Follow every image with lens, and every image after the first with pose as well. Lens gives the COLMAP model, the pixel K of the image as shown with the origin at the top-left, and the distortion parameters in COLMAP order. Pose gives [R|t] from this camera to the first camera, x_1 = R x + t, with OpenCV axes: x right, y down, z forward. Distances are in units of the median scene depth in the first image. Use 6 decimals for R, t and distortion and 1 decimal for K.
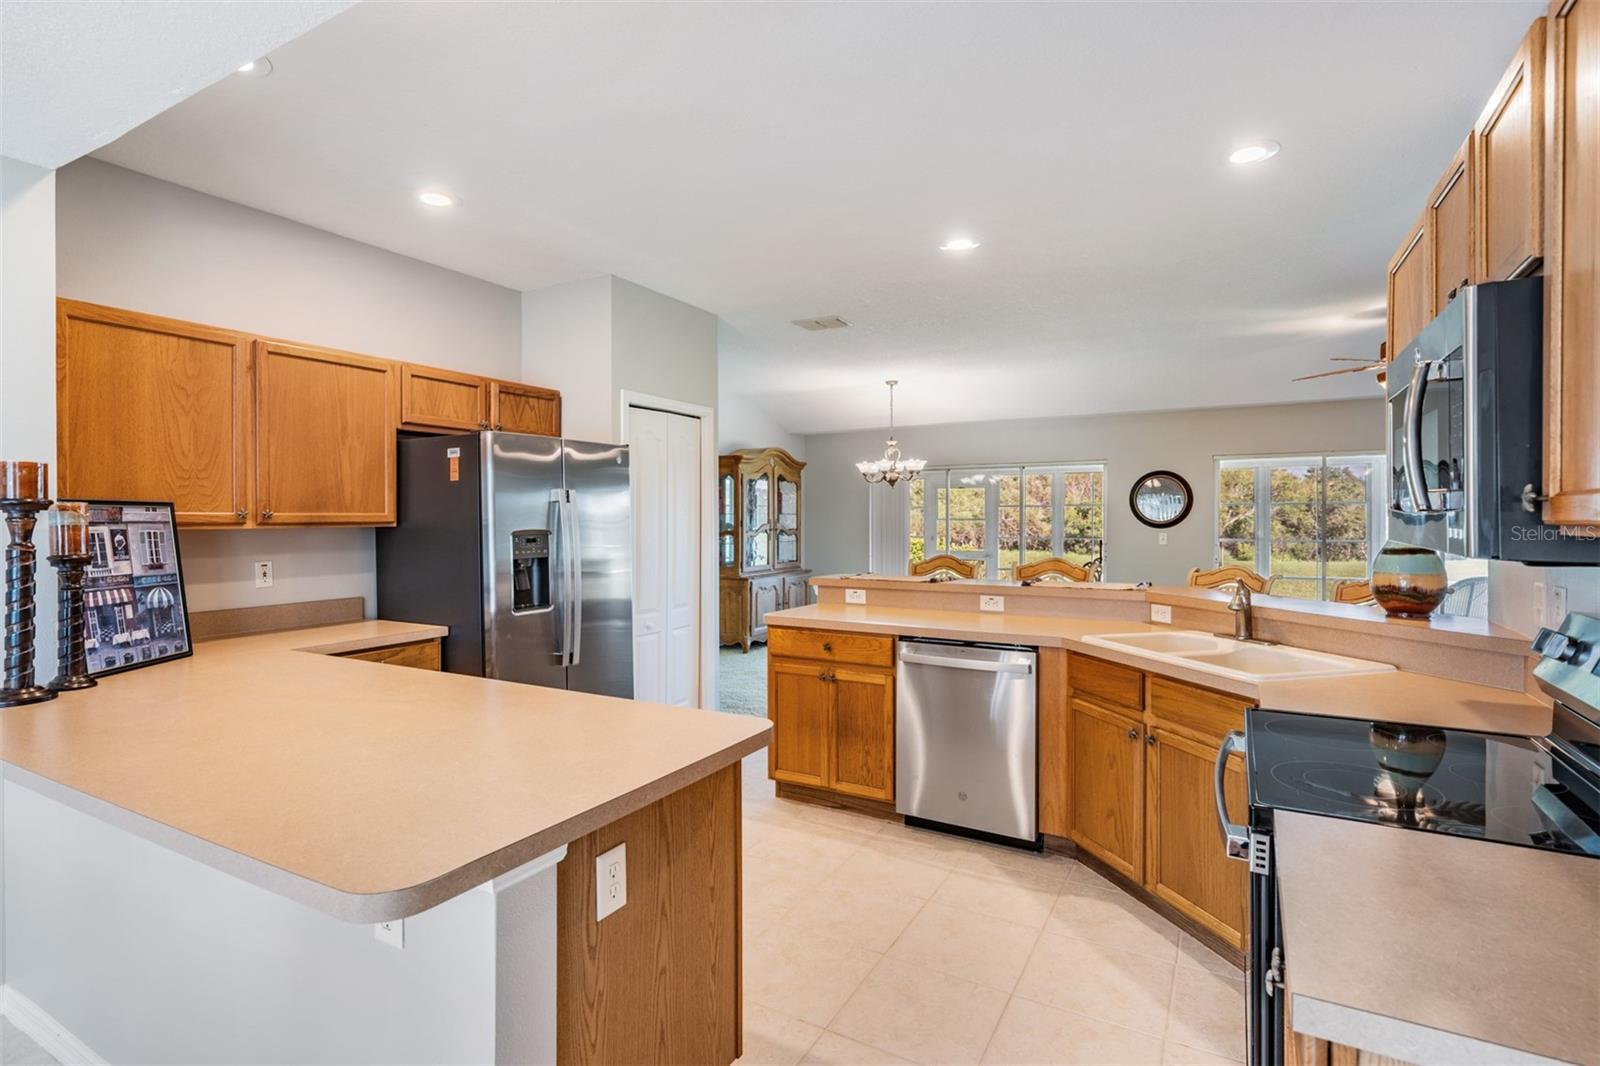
lens RADIAL K [[777.9, 0, 796.5], [0, 777.9, 525.3], [0, 0, 1]] dist [-0.000683, -0.000352]
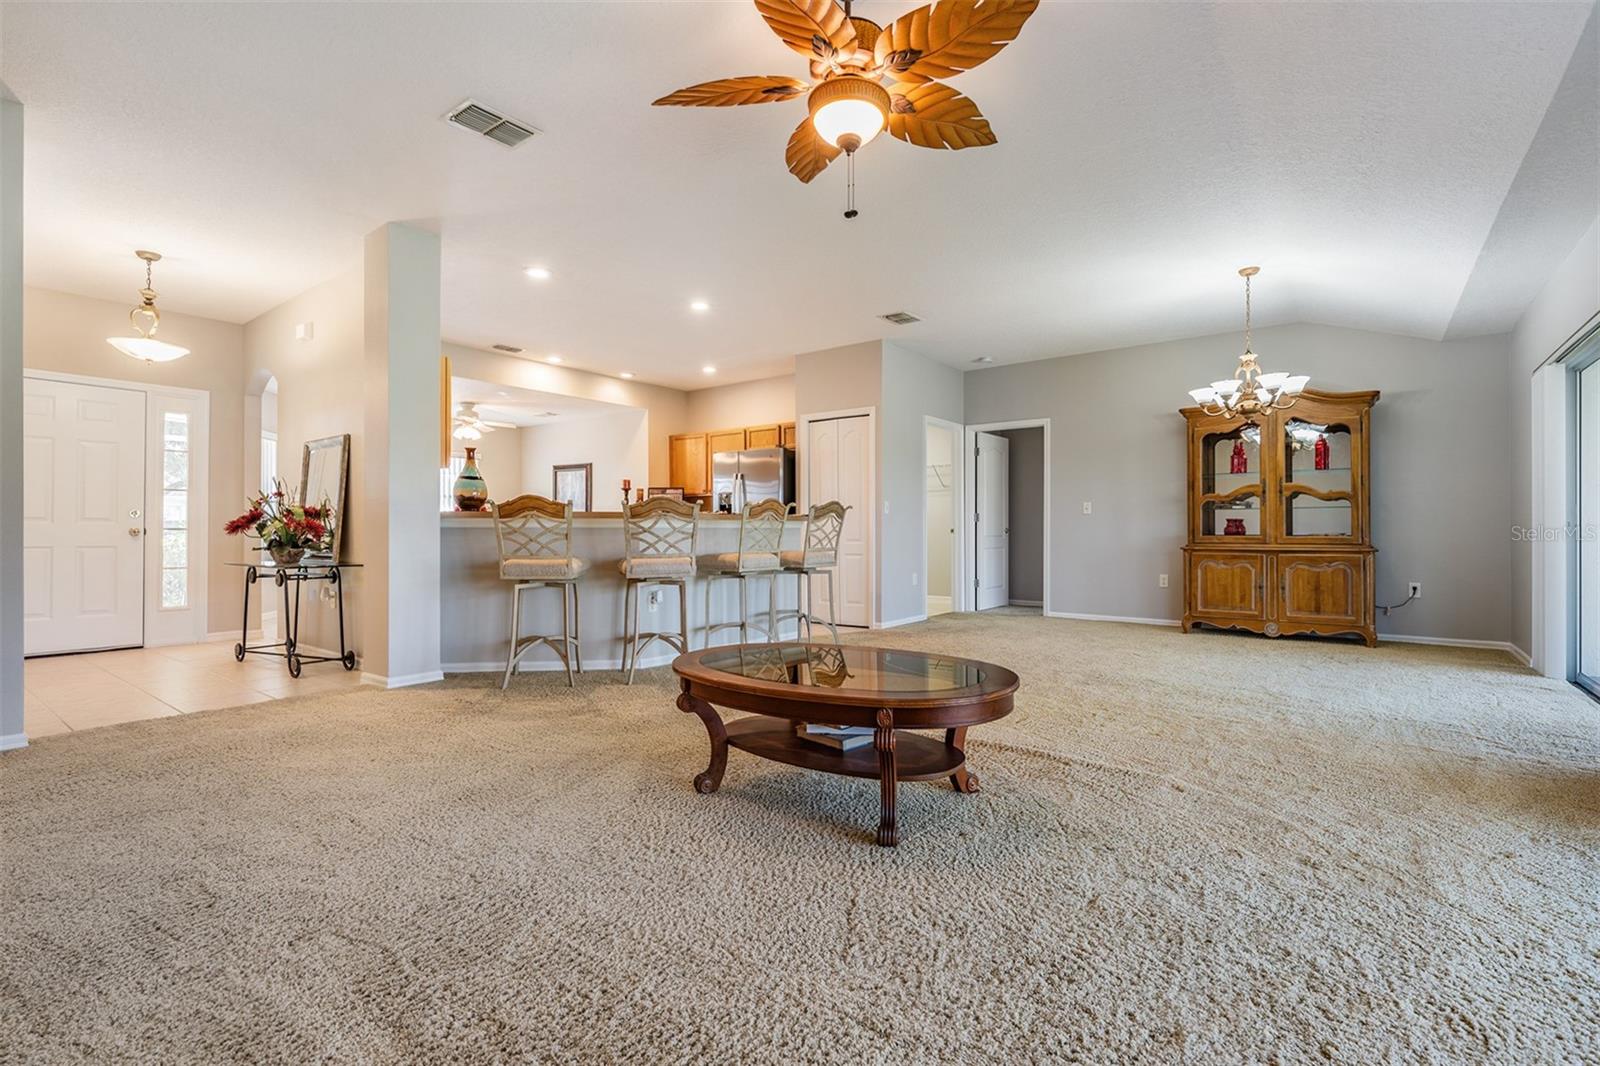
lens RADIAL K [[747.4, 0, 800.0], [0, 747.4, 533.0], [0, 0, 1]] dist [0.000402, -0.000165]
pose [[-0.140140, 0.004748, -0.990120, 2.499396], [-0.010351, 0.999927, 0.006260, 0.150383], [0.990078, 0.011126, -0.140081, 2.070180]]
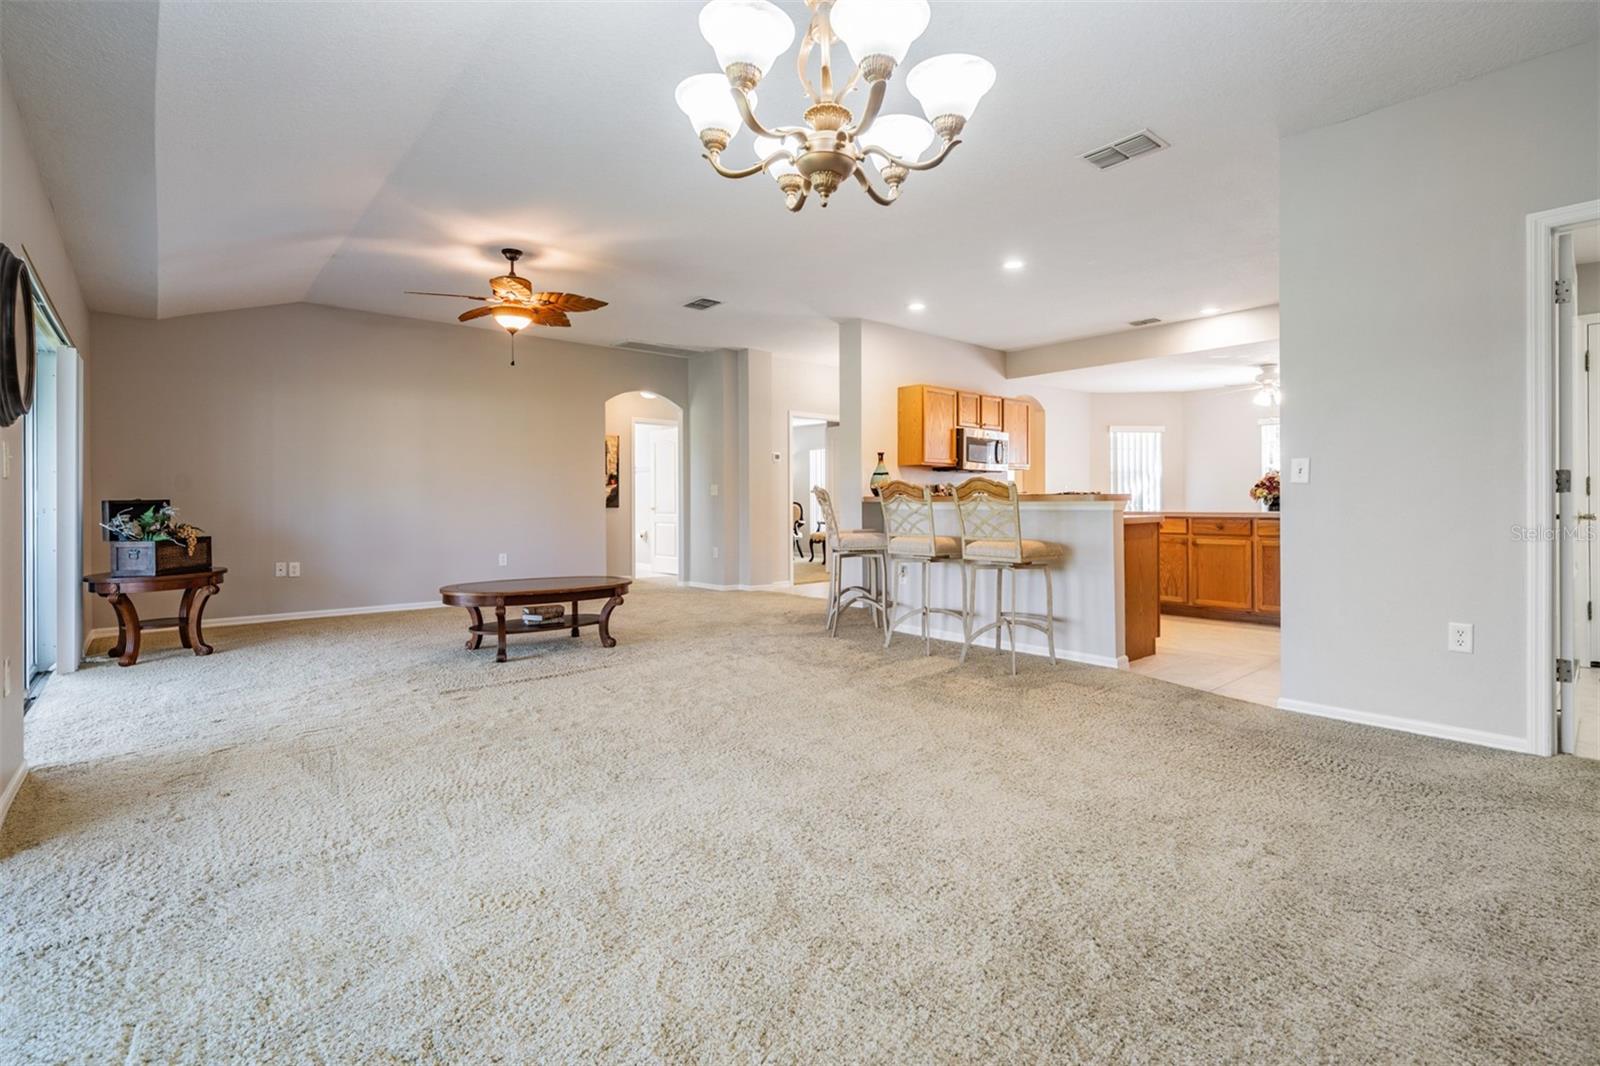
lens RADIAL K [[728.4, 0, 794.5], [0, 728.4, 505.3], [0, 0, 1]] dist [-0.001849, -0.000068]
pose [[-0.936352, 0.005046, 0.351027, 0.164475], [0.010239, 0.999864, 0.012940, 0.110072], [-0.350914, 0.015710, -0.936276, 3.515014]]
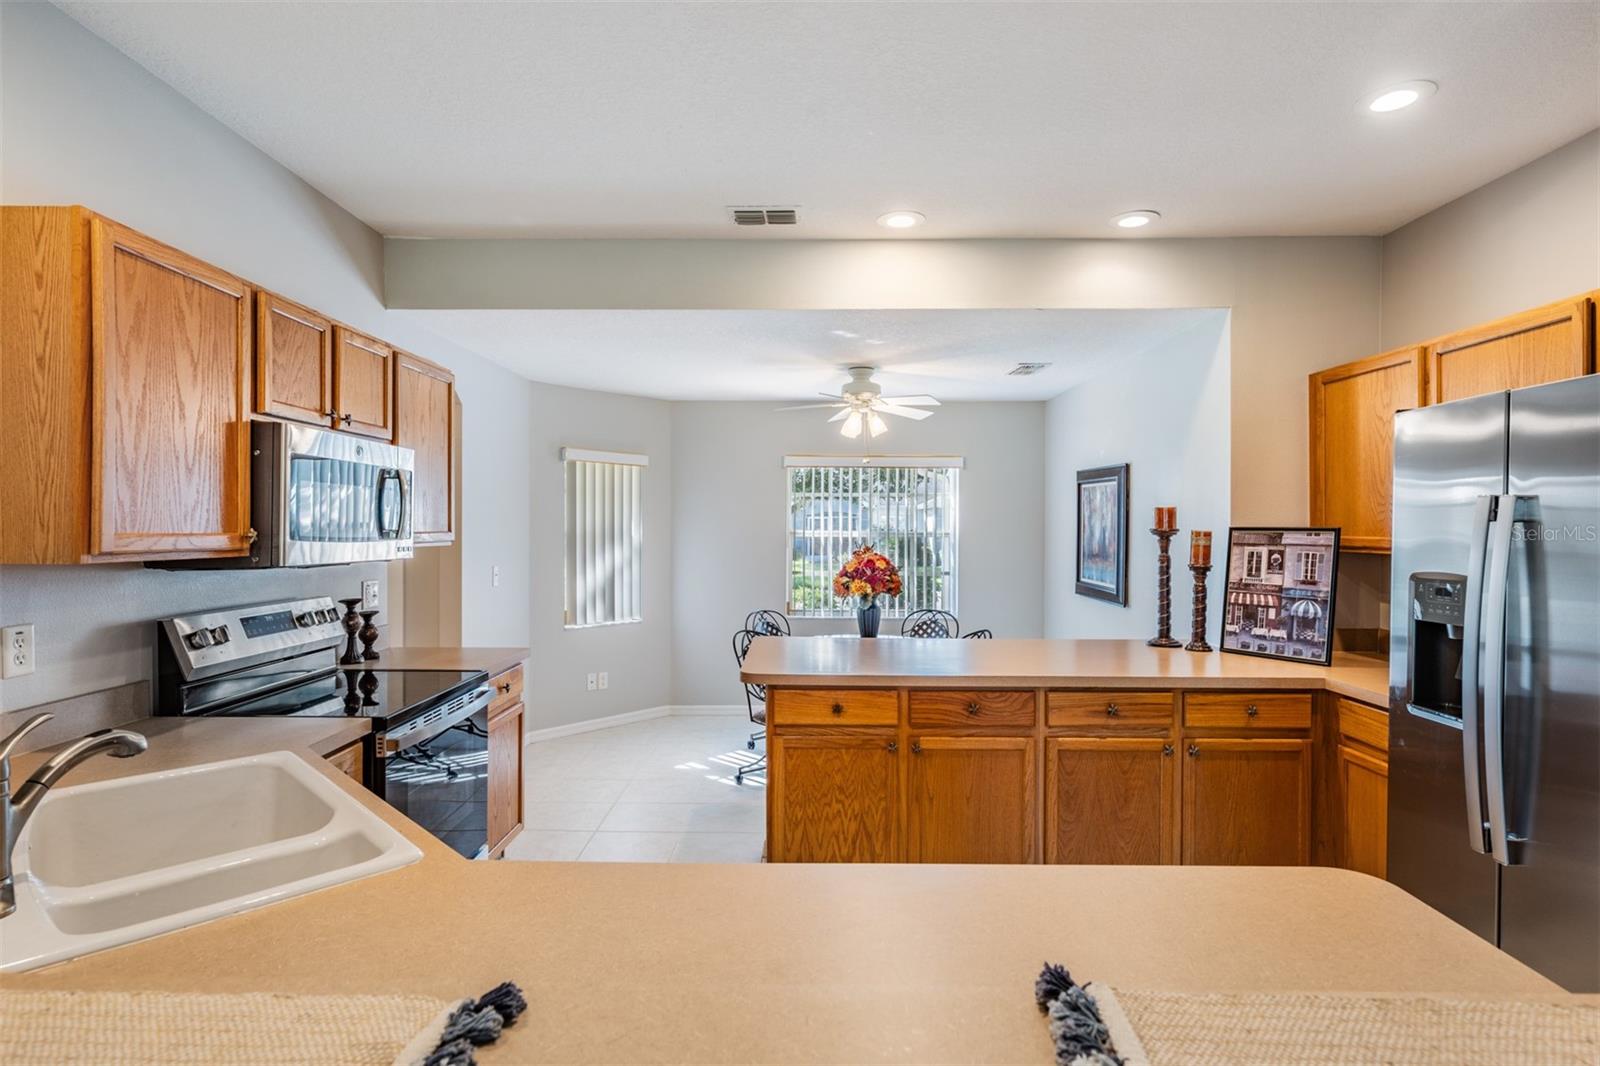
lens RADIAL K [[816.5, 0, 790.3], [0, 816.5, 535.9], [0, 0, 1]] dist [0.001328, -0.000253]
pose [[-0.878451, 0.005205, -0.477804, 0.471405], [-0.005816, 0.999750, 0.021584, -0.040765], [0.477797, 0.021740, -0.878201, 1.733071]]
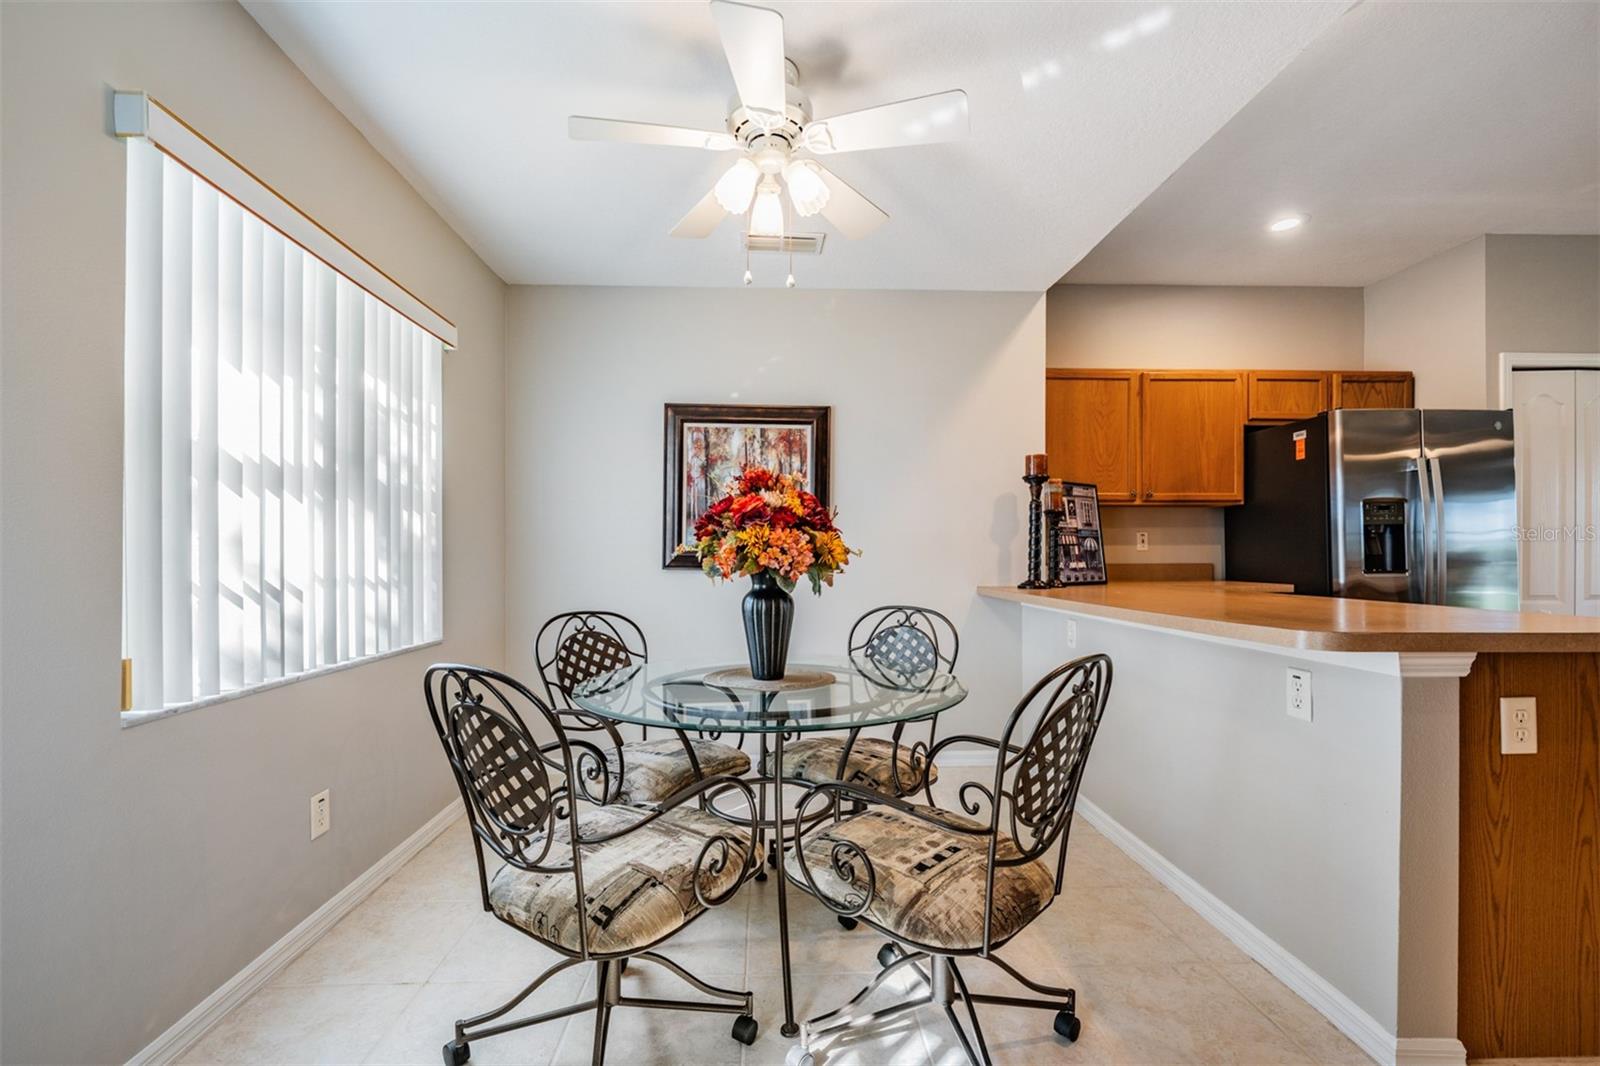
lens RADIAL K [[670.7, 0, 788.8], [0, 670.7, 552.0], [0, 0, 1]] dist [-0.001013, -0.000083]
pose [[0.521597, -0.003879, -0.853183, 0.022427], [-0.006977, 0.999937, -0.008812, 0.126524], [0.853163, 0.010549, 0.521537, -0.233829]]
